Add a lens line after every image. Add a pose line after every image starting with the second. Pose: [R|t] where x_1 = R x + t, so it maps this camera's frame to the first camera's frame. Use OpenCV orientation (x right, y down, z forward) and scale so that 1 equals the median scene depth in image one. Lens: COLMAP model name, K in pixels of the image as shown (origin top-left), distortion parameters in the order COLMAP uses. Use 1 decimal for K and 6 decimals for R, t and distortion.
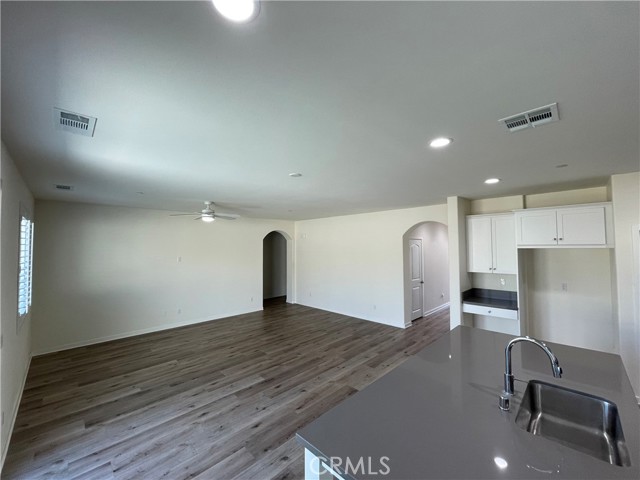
lens RADIAL K [[258.4, 0, 314.5], [0, 258.4, 237.7], [0, 0, 1]] dist [-0.002854, -0.000022]
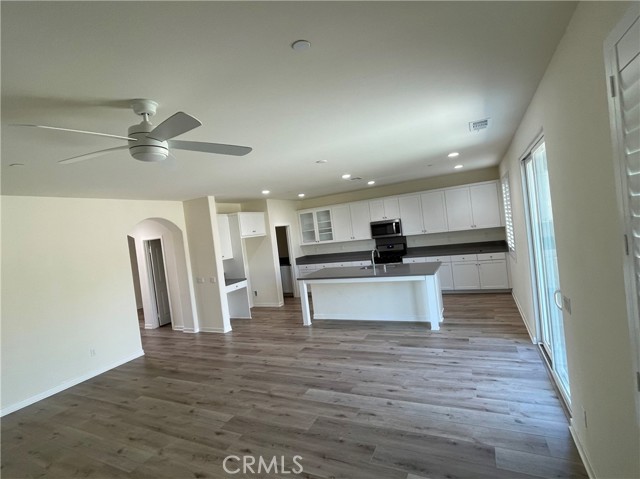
lens RADIAL K [[315.9, 0, 319.7], [0, 315.9, 238.2], [0, 0, 1]] dist [-0.014401, 0.006517]
pose [[-0.322402, 0.018874, 0.946415, -1.082190], [0.083844, 0.996441, 0.008691, 0.059034], [-0.942882, 0.082153, -0.322837, 1.166408]]
